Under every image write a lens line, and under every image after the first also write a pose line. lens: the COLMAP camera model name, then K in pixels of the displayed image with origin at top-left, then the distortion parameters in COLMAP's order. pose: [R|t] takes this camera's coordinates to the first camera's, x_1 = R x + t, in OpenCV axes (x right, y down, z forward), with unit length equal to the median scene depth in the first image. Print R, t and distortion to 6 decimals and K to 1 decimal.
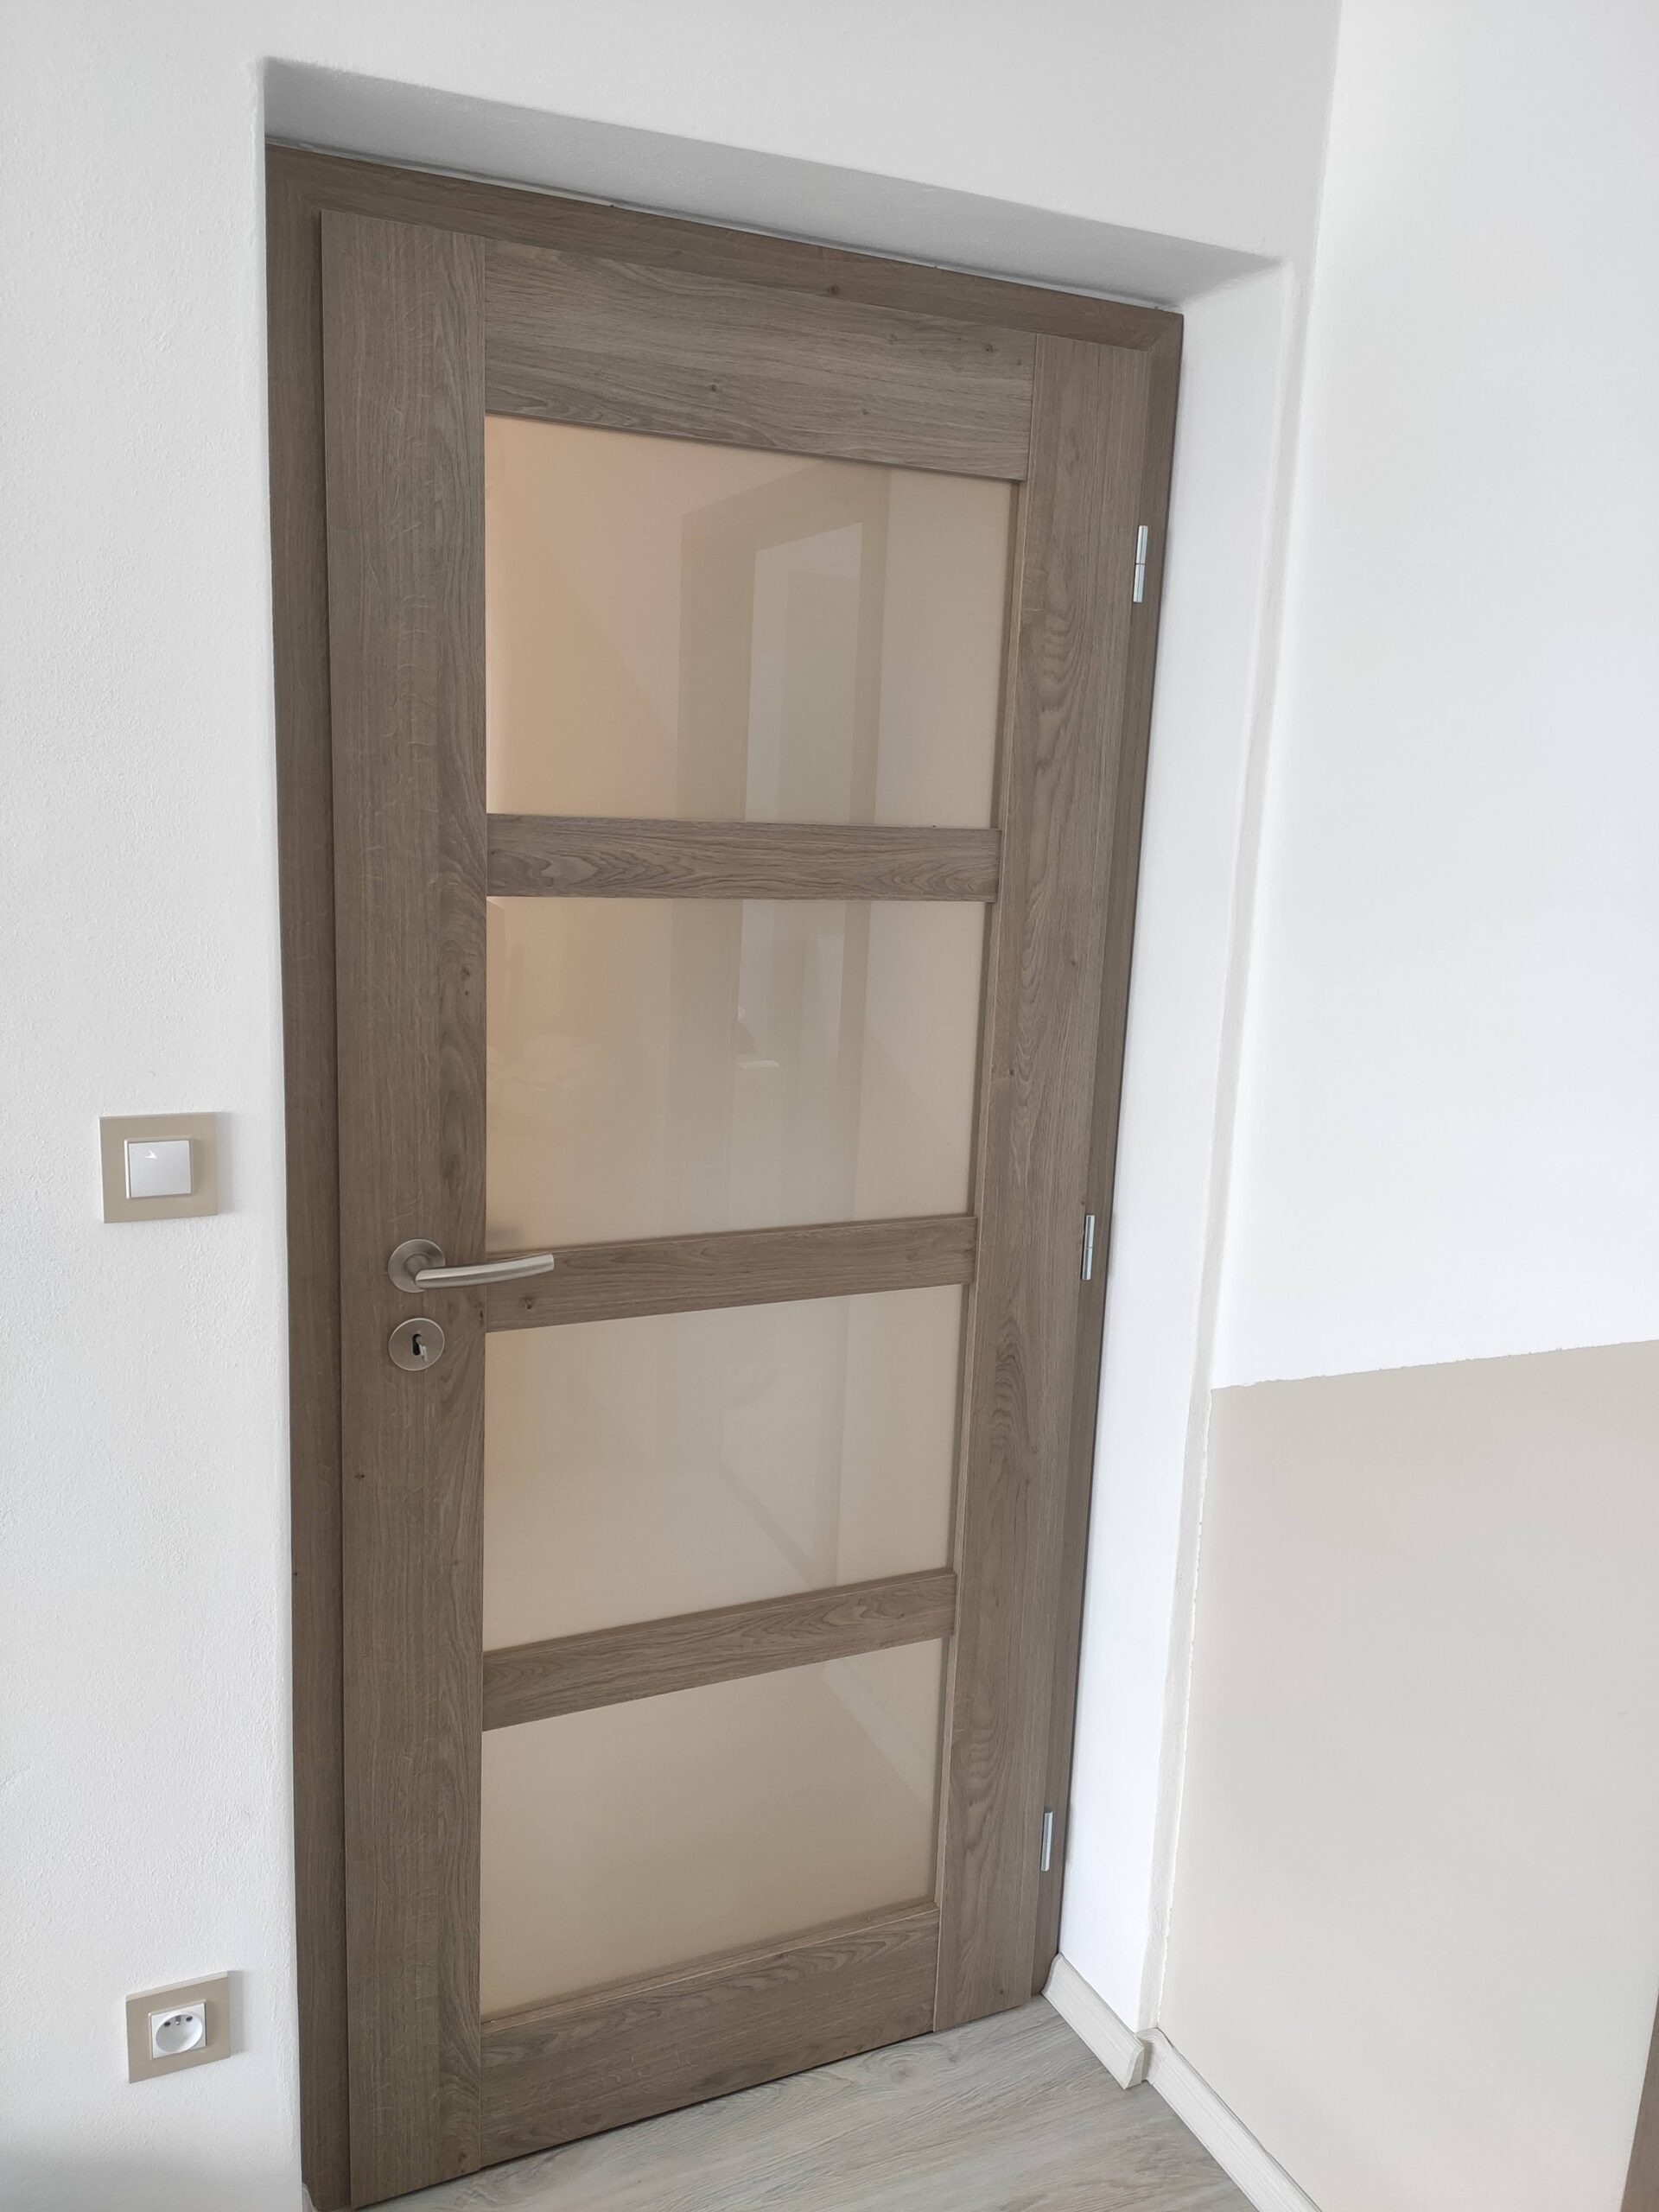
lens RADIAL K [[1625.4, 0, 791.2], [0, 1625.4, 1095.8], [0, 0, 1]] dist [0.064208, -0.115941]
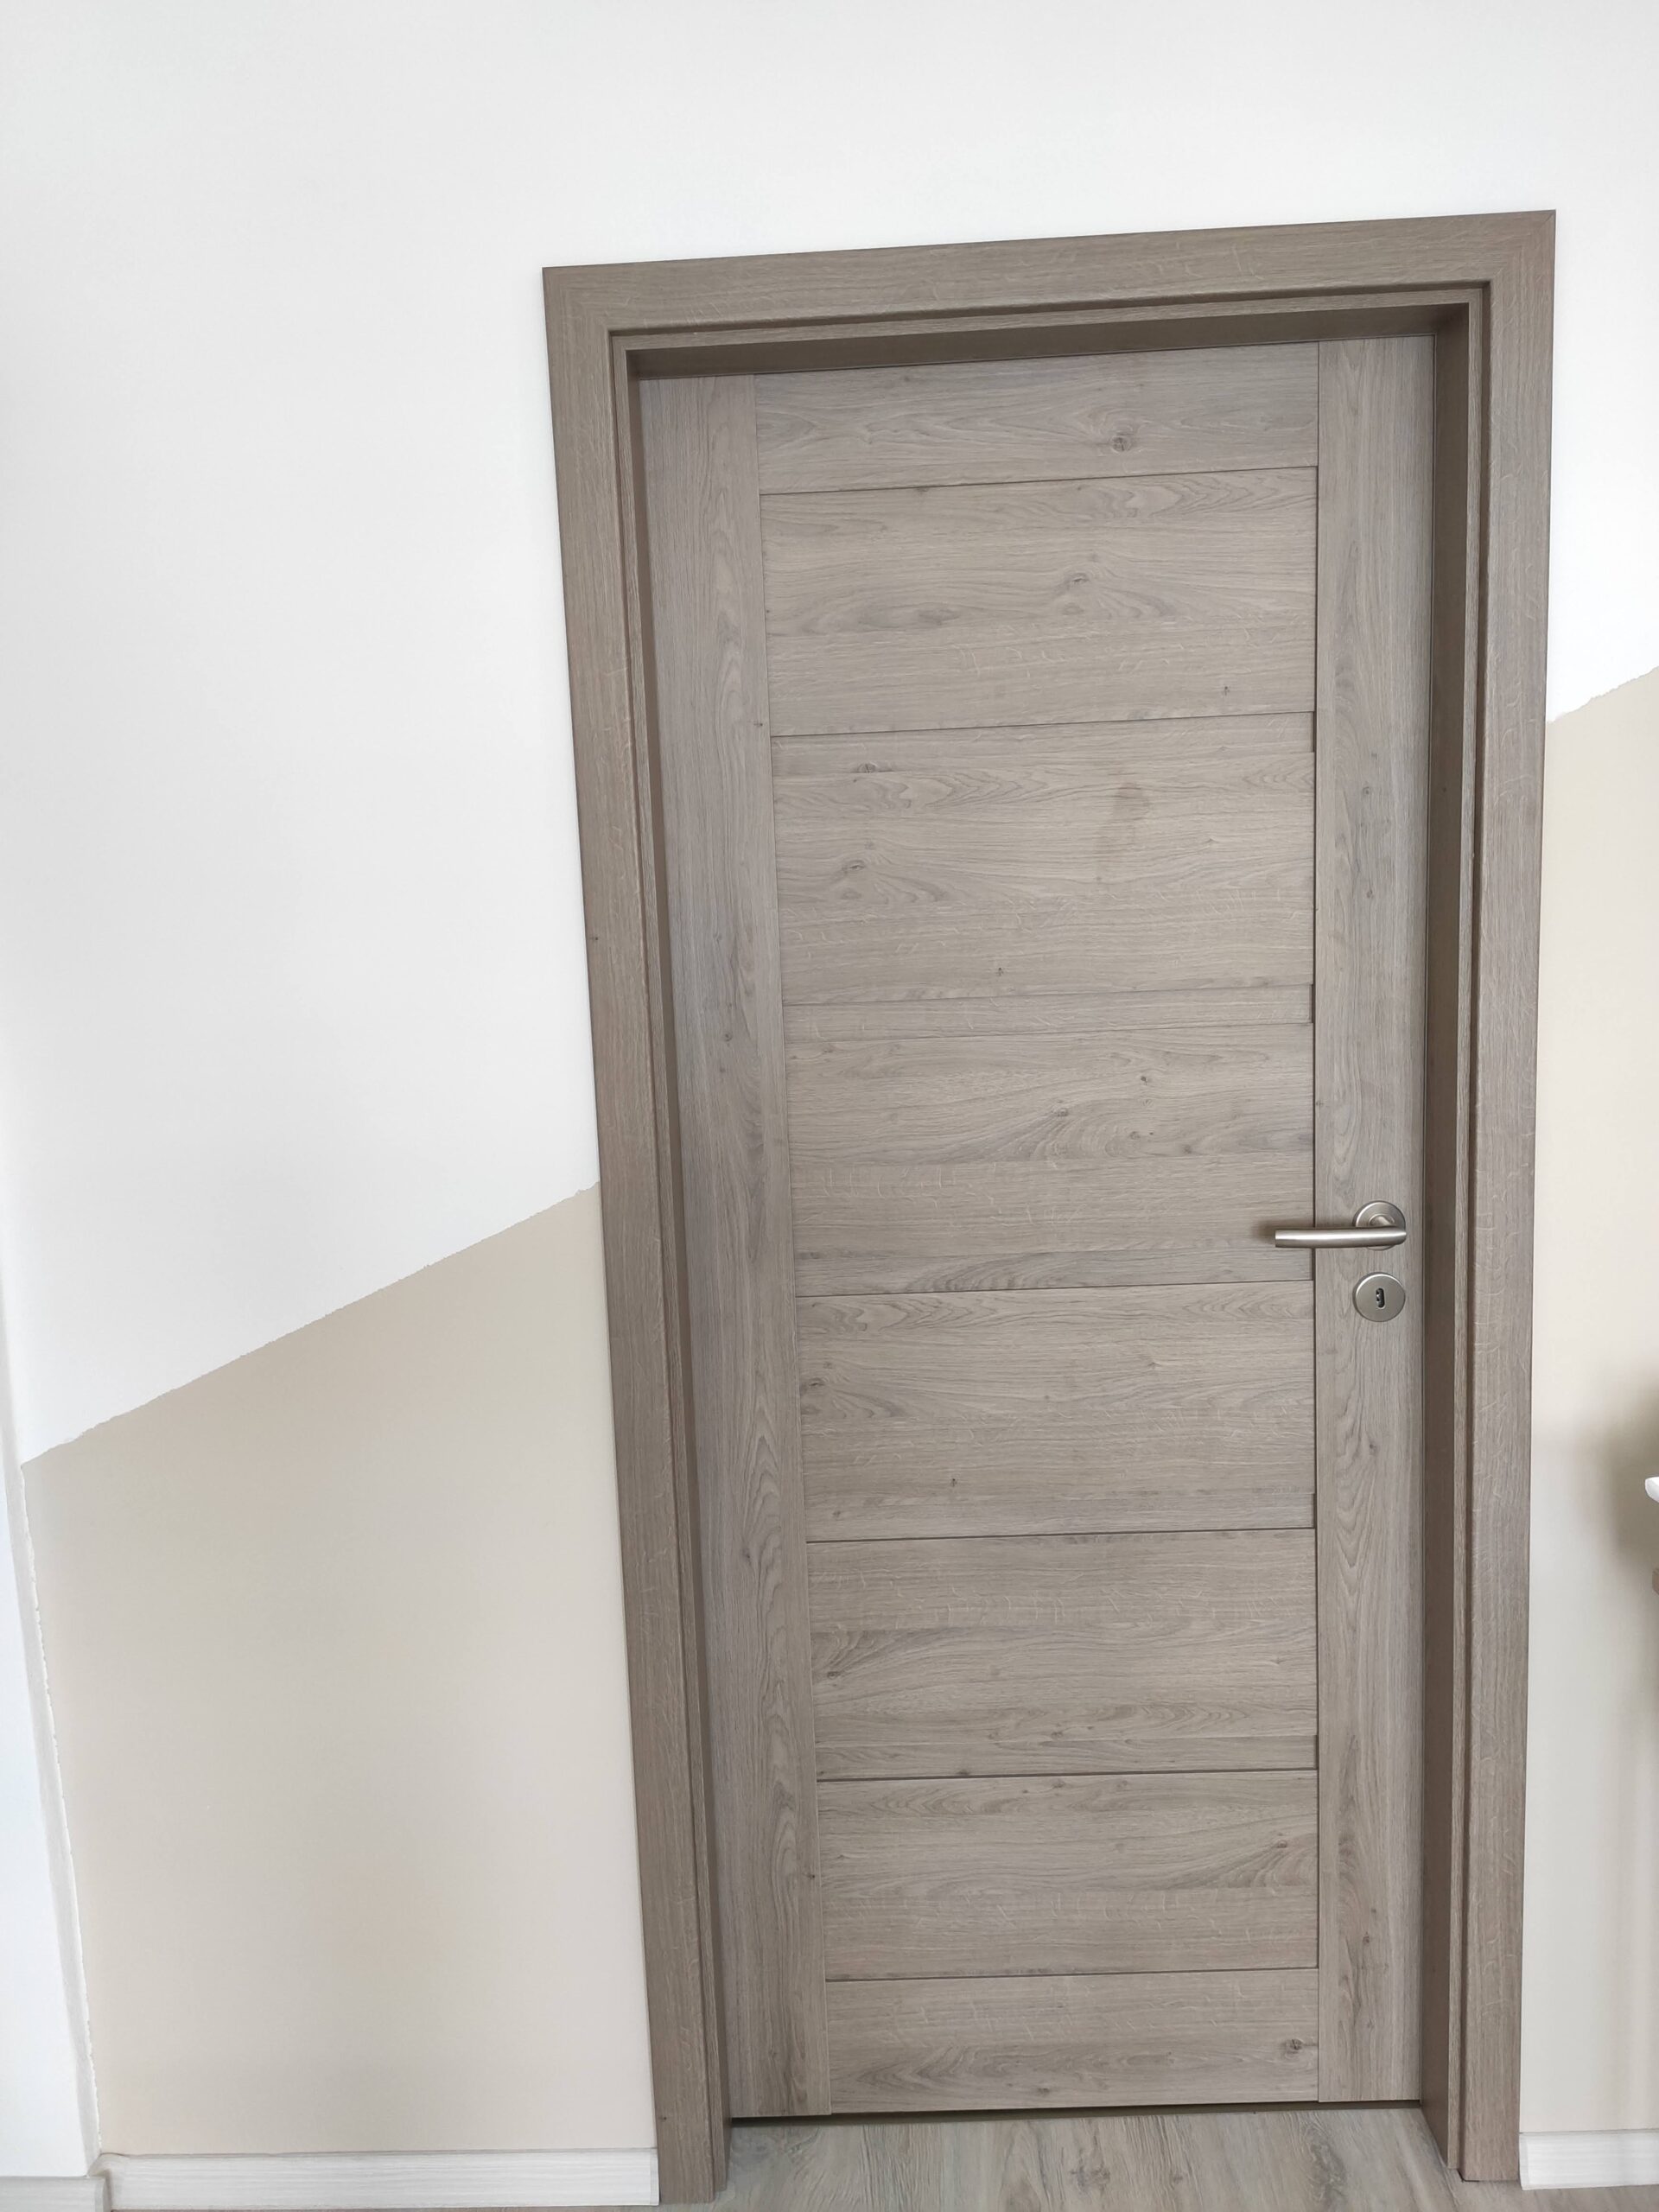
lens RADIAL K [[1632.7, 0, 829.5], [0, 1632.7, 1106.0], [0, 0, 1]] dist [0.042387, -0.083900]
pose [[0.420024, -0.182031, 0.889070, -0.355521], [0.220596, 0.970772, 0.094543, -0.006513], [-0.880294, 0.156415, 0.447903, 0.142677]]
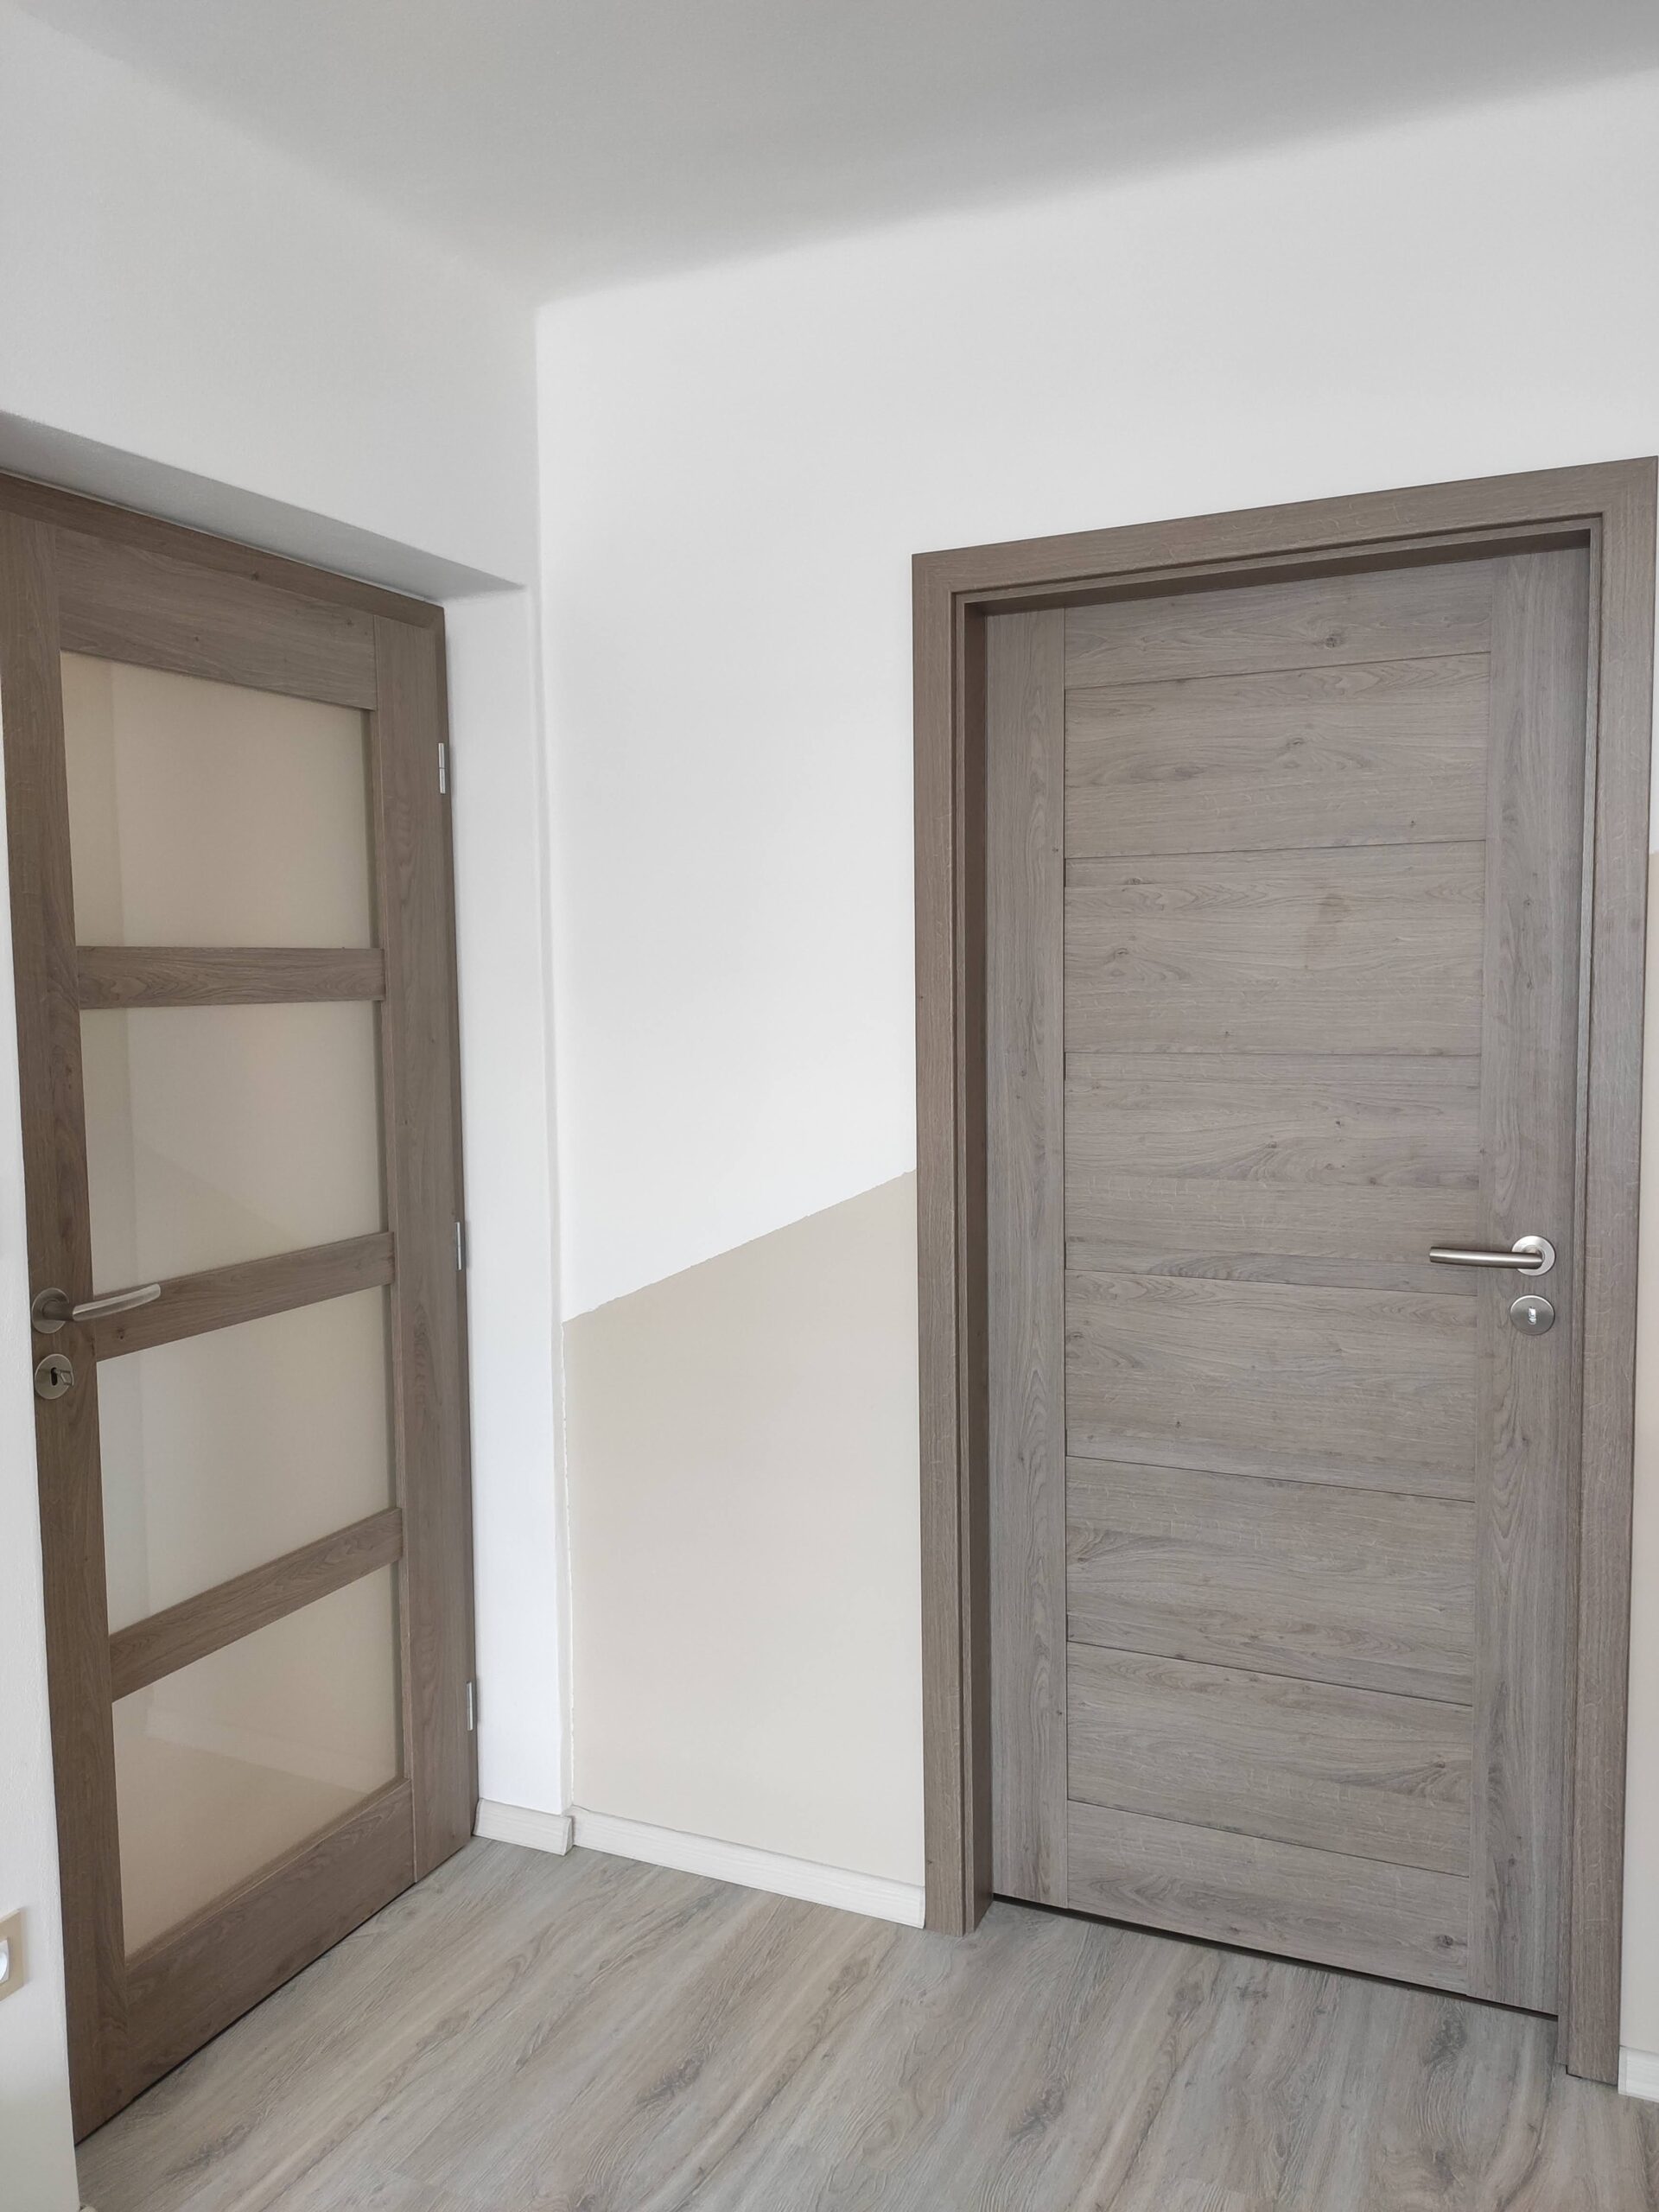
lens RADIAL K [[1670.1, 0, 836.8], [0, 1670.1, 1106.4], [0, 0, 1]] dist [-0.004698, -0.066339]
pose [[0.746080, -0.100640, 0.658207, -0.532301], [0.162955, 0.986049, -0.033942, 0.081569], [-0.645608, 0.132582, 0.752072, -0.308973]]
